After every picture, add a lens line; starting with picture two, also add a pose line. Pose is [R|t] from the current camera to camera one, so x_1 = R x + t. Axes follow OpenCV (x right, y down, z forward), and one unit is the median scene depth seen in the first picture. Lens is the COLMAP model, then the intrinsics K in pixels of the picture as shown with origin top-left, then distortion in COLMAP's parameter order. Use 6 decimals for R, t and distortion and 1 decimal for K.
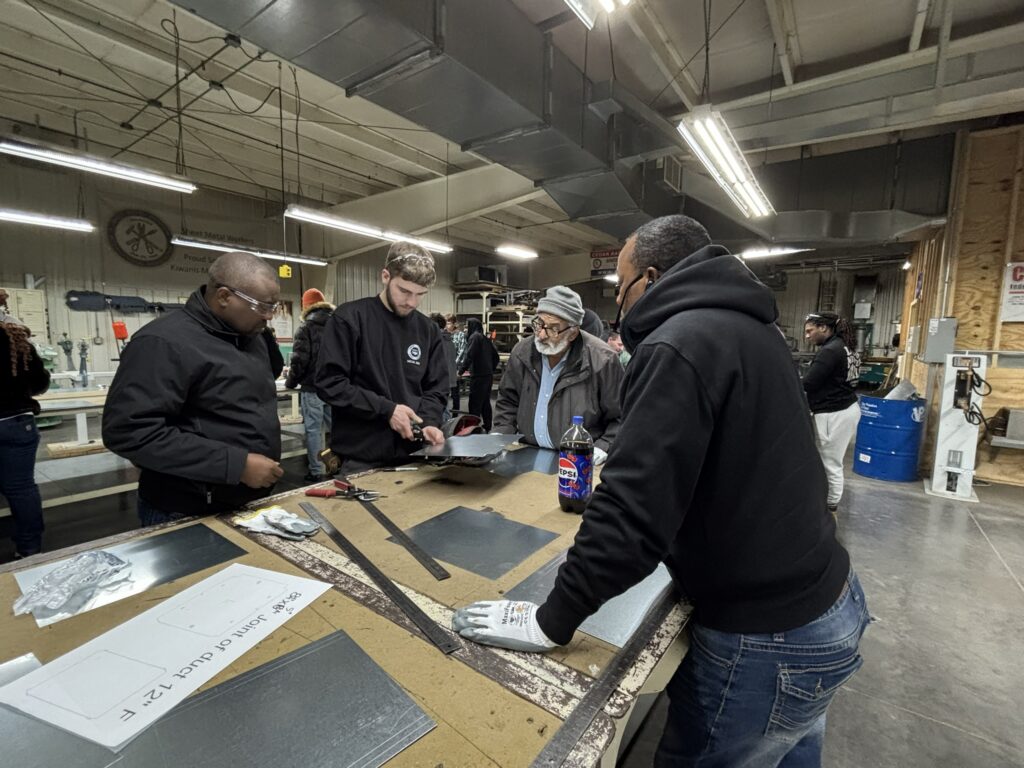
lens RADIAL K [[468.0, 0, 513.3], [0, 468.0, 385.1], [0, 0, 1]] dist [-0.000434, -0.000008]
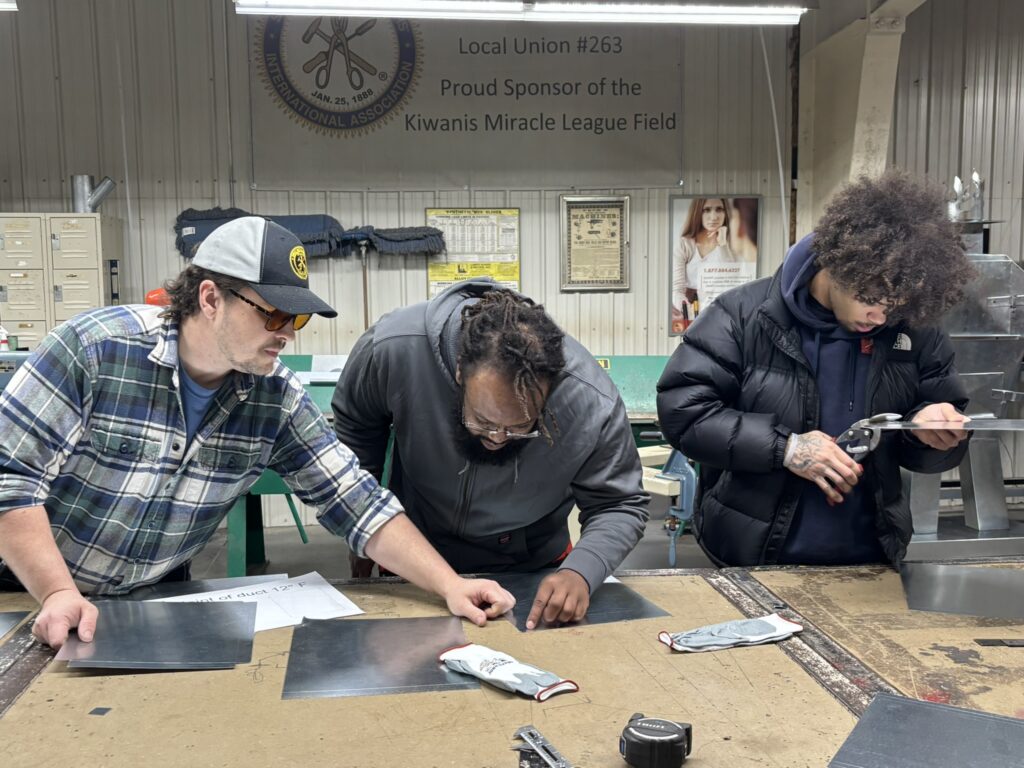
lens RADIAL K [[1071.8, 0, 512.1], [0, 1071.8, 387.8], [0, 0, 1]] dist [0.021760, 0.000000]
pose [[0.665098, 0.049542, -0.745111, -0.073444], [-0.056132, 0.998291, 0.016272, -0.065984], [0.744643, 0.031002, 0.666742, 0.475647]]
